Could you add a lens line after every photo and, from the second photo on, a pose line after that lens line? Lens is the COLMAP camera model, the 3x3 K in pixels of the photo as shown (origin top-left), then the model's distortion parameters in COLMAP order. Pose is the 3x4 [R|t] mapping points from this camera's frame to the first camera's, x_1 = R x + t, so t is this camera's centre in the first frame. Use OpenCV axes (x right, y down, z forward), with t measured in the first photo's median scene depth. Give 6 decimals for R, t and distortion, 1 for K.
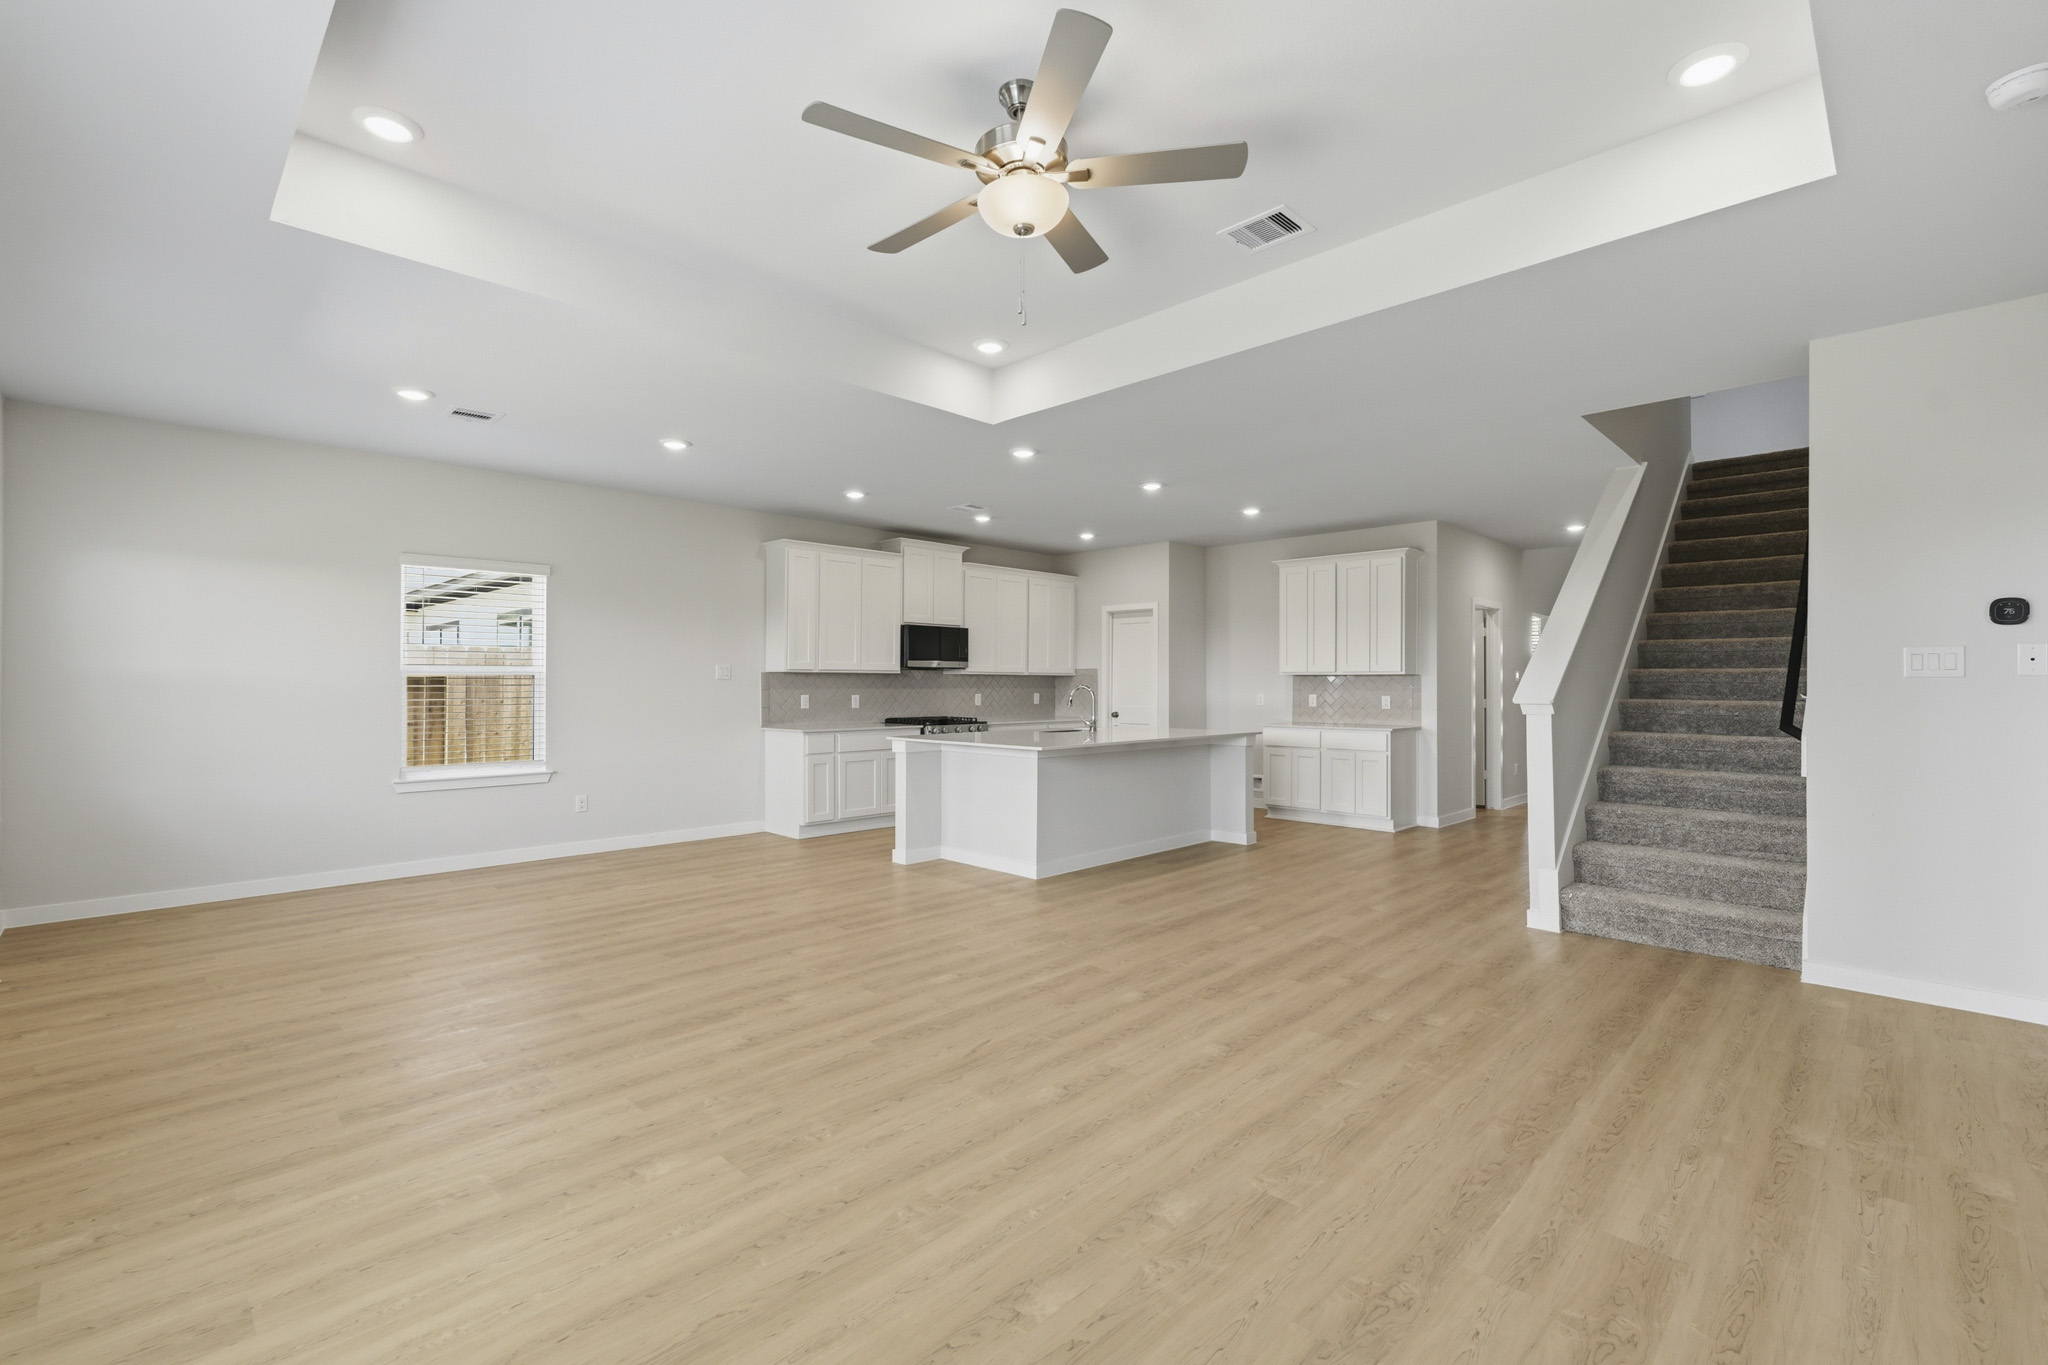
lens RADIAL K [[896.2, 0, 1024.0], [0, 896.2, 682.5], [0, 0, 1]] dist [-0.000467, 0.000332]
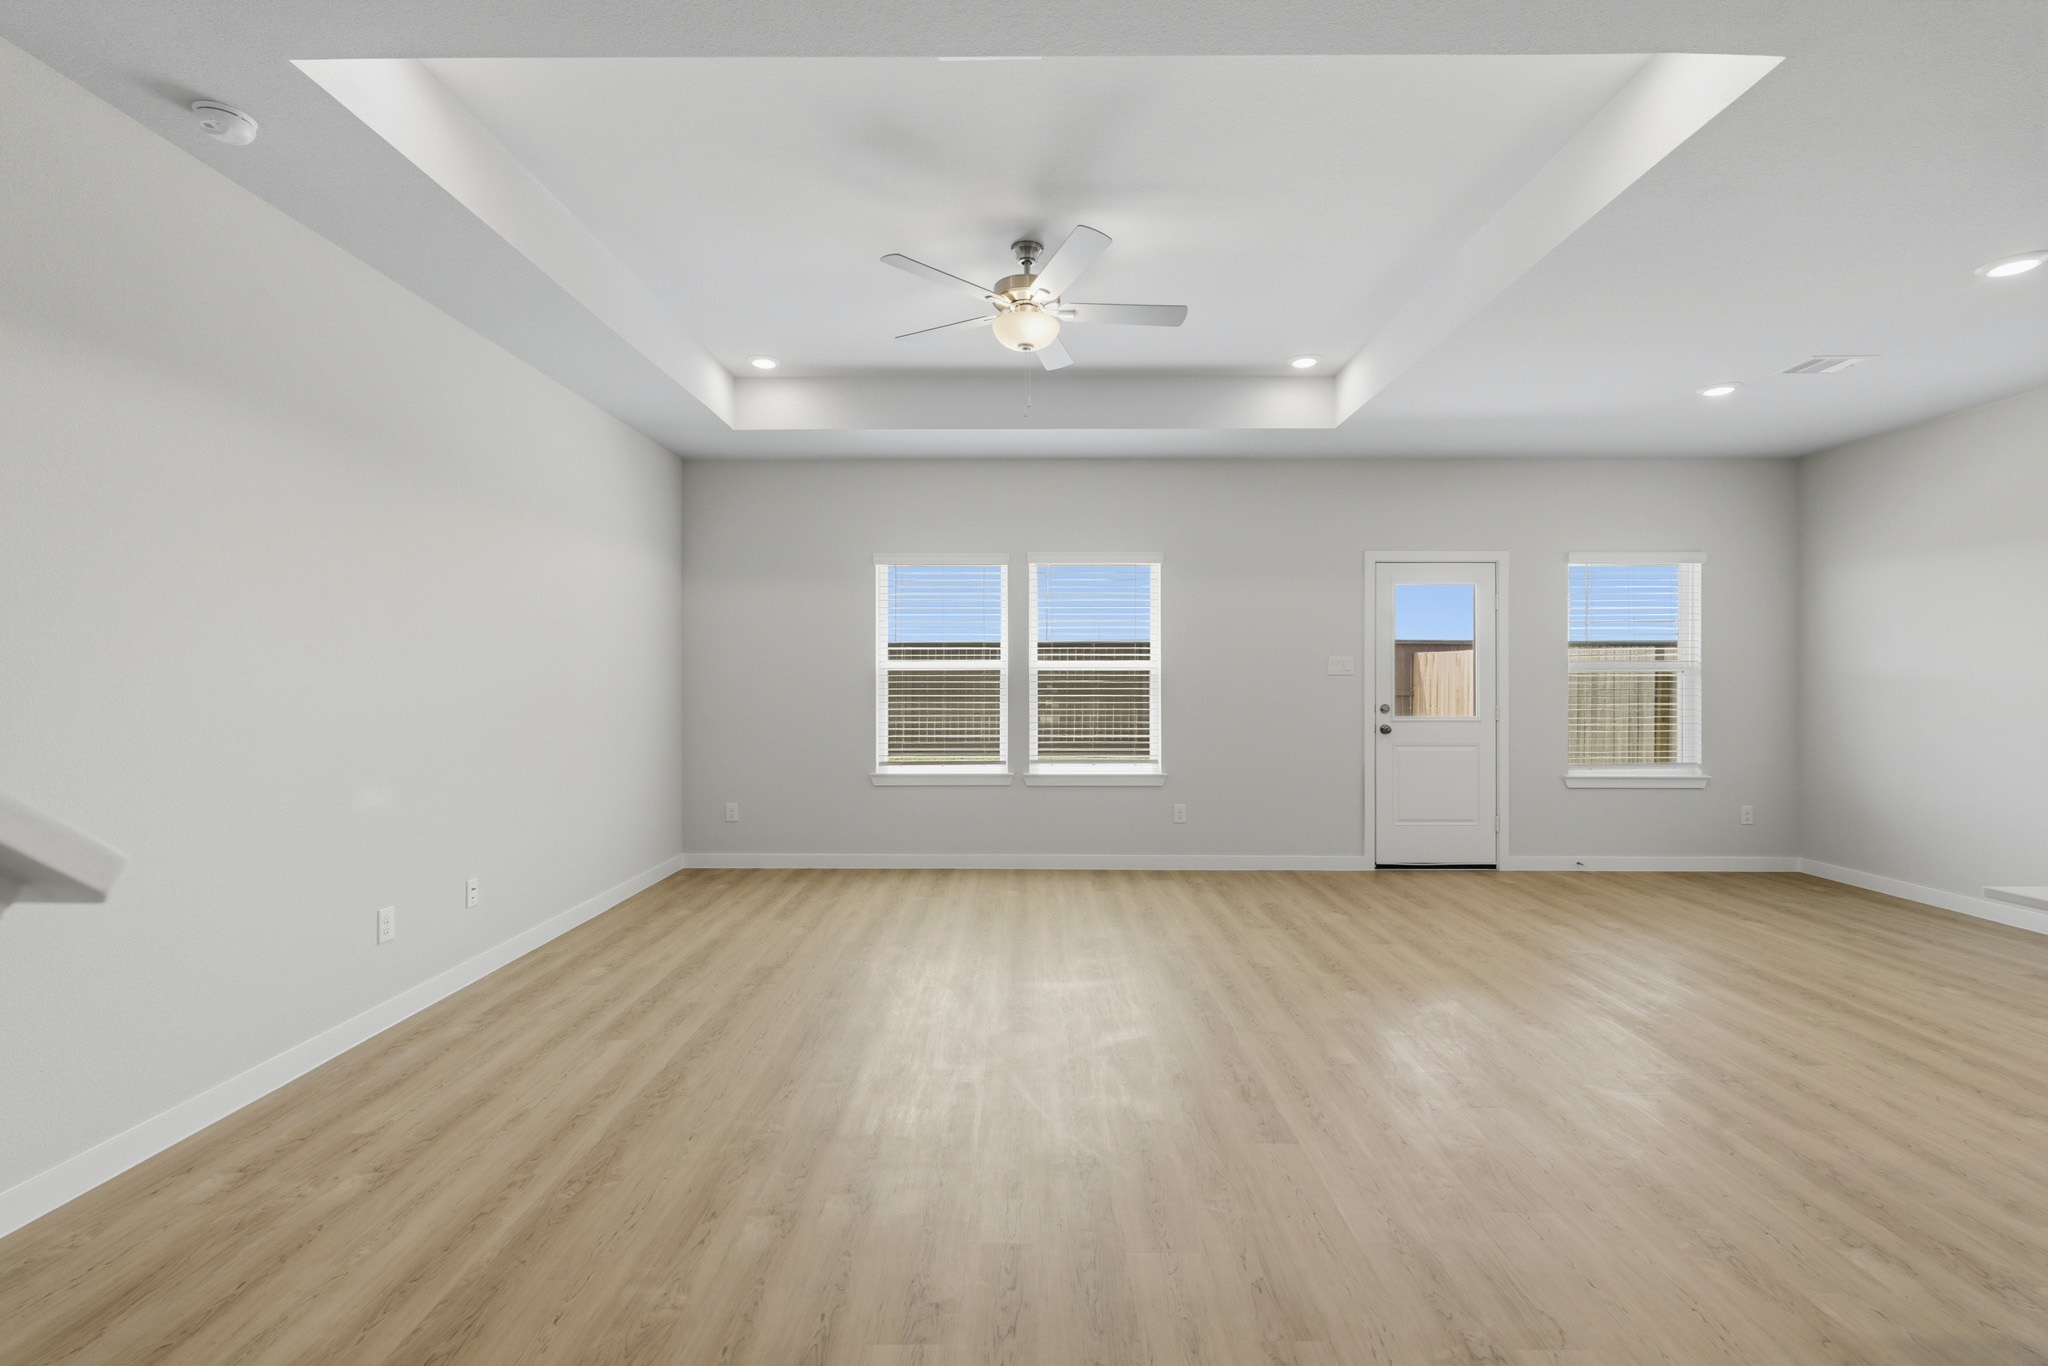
lens RADIAL K [[896.2, 0, 1024.0], [0, 896.2, 683.0], [0, 0, 1]] dist [-0.000467, 0.000332]
pose [[-0.715358, 0.002145, -0.698755, 0.330085], [-0.001685, 0.999987, 0.004795, -0.000124], [0.698756, 0.004608, -0.715345, 0.682150]]
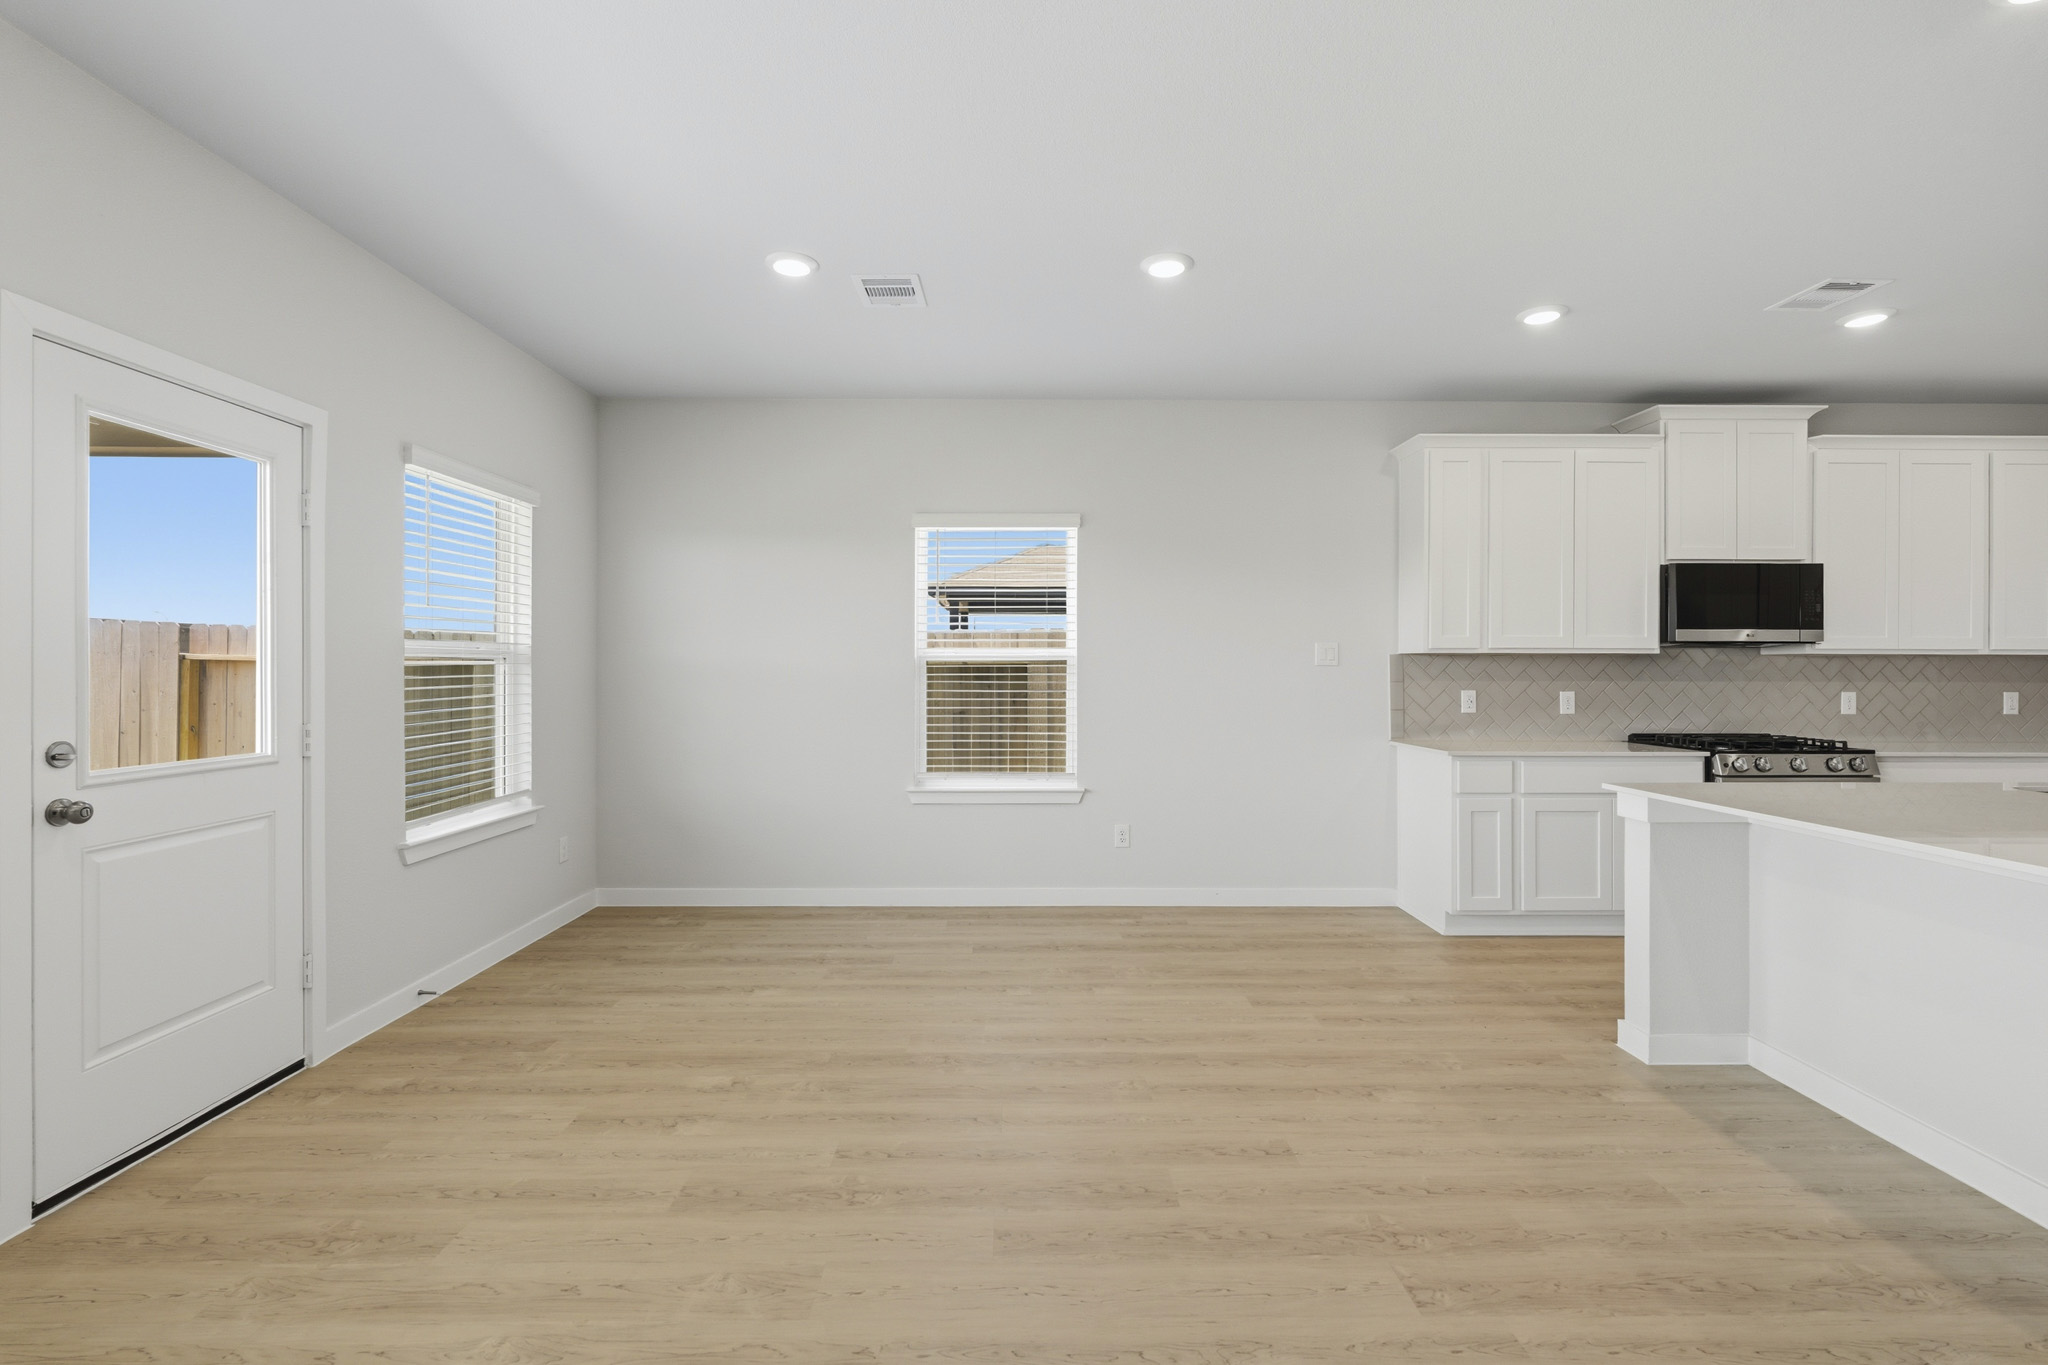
lens RADIAL K [[905.5, 0, 1023.2], [0, 905.5, 667.8], [0, 0, 1]] dist [-0.000715, -0.000105]
pose [[0.709698, -0.001957, -0.704503, -0.026163], [0.000462, 0.999997, -0.002312, -0.000364], [0.704505, 0.001316, 0.709697, 0.359696]]
